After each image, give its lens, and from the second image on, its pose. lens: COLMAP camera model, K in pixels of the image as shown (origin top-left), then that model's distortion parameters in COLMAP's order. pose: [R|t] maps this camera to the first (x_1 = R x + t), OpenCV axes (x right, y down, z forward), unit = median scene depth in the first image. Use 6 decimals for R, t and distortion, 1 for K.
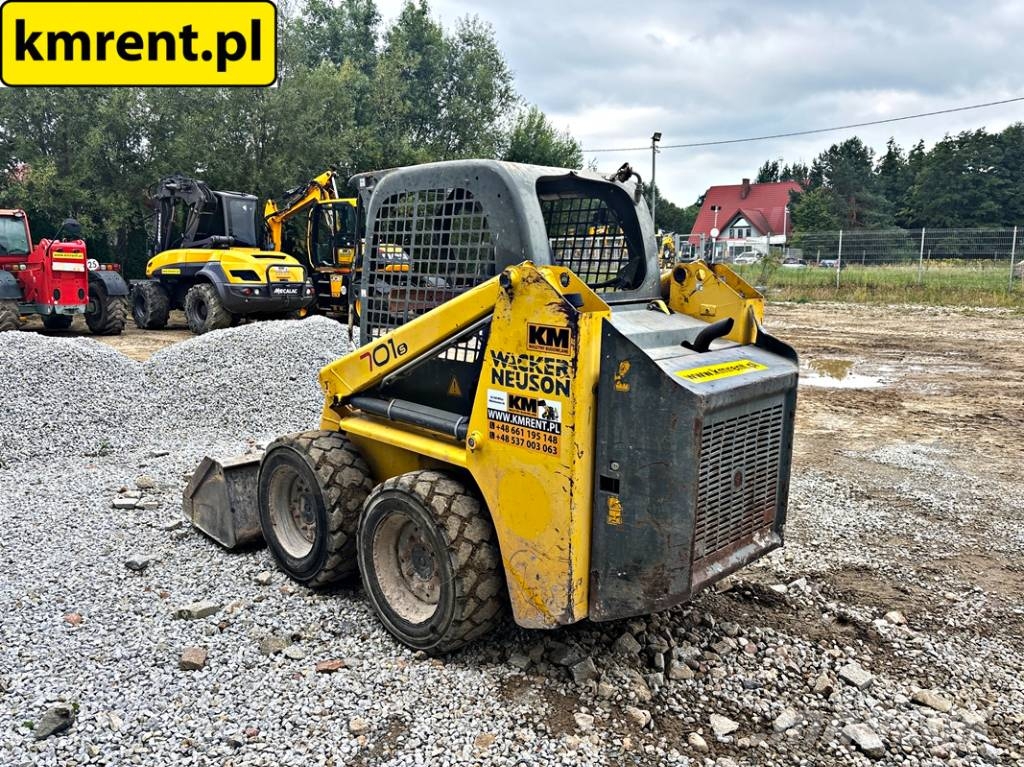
lens RADIAL K [[780.2, 0, 508.5], [0, 780.2, 385.9], [0, 0, 1]] dist [0.047048, -0.043249]
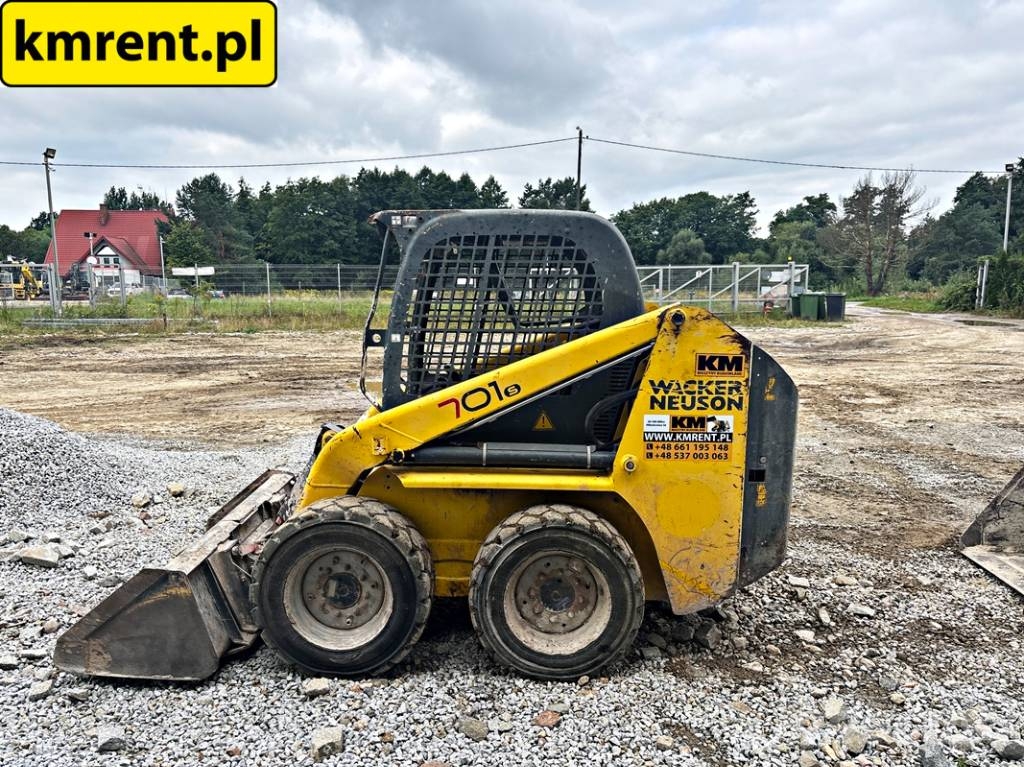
lens RADIAL K [[777.7, 0, 510.2], [0, 777.7, 383.4], [0, 0, 1]] dist [0.039384, -0.042226]
pose [[0.705679, -0.088458, 0.702988, -0.798842], [0.116687, 0.993138, 0.007835, -0.061339], [-0.698857, 0.076501, 0.711159, 0.277615]]
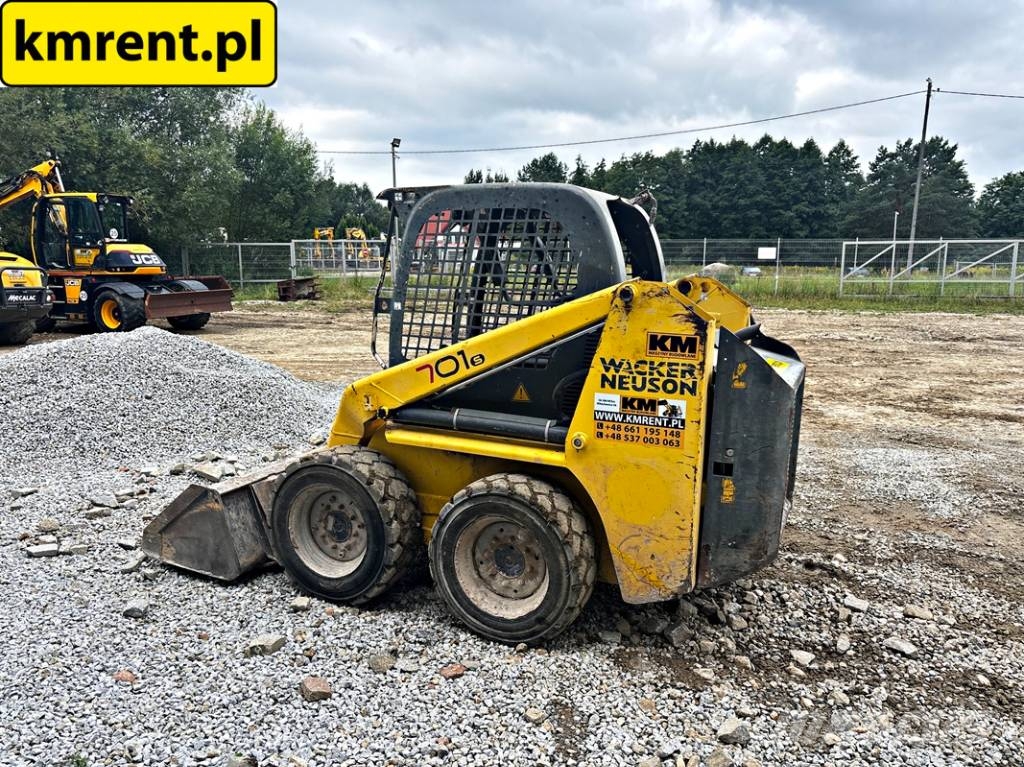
lens RADIAL K [[777.7, 0, 509.2], [0, 777.7, 387.4], [0, 0, 1]] dist [0.049618, -0.060504]
pose [[0.933880, -0.050052, 0.354065, -0.443520], [0.050230, 0.998700, 0.008693, -0.016565], [-0.354040, 0.009666, 0.935180, 0.013858]]
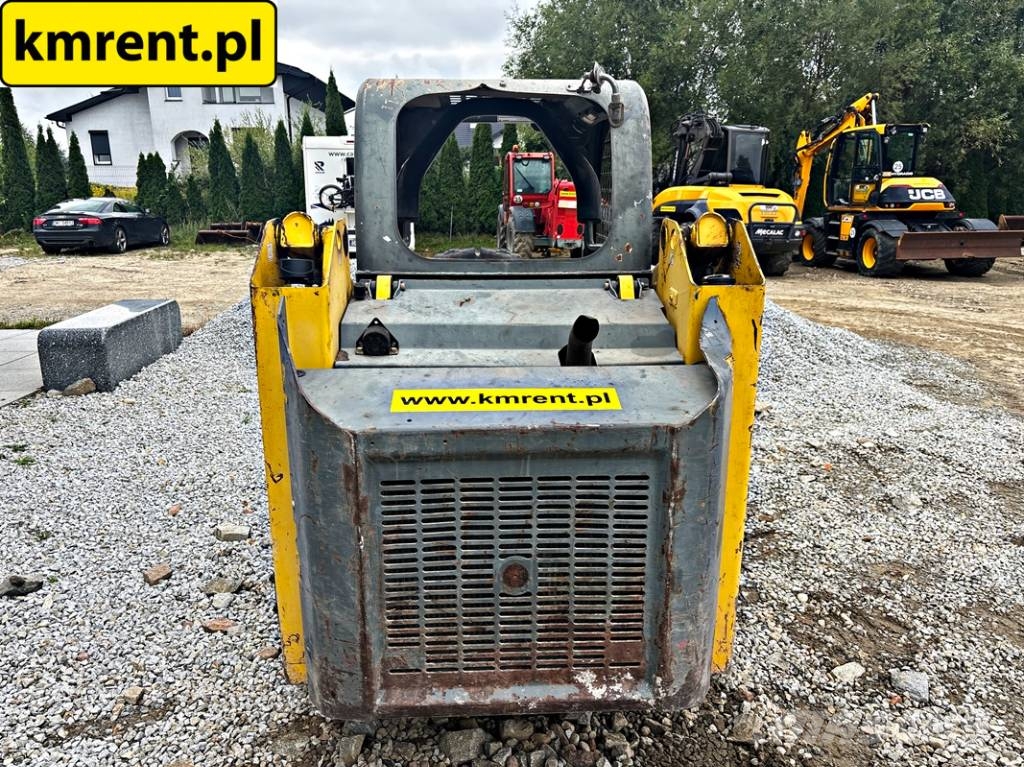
lens RADIAL K [[780.2, 0, 508.5], [0, 780.2, 385.9], [0, 0, 1]] dist [0.047048, -0.043249]
pose [[0.742655, 0.163650, -0.649371, 0.558219], [-0.112243, 0.986382, 0.120214, -0.086612], [0.660201, -0.016390, 0.750910, 0.446172]]
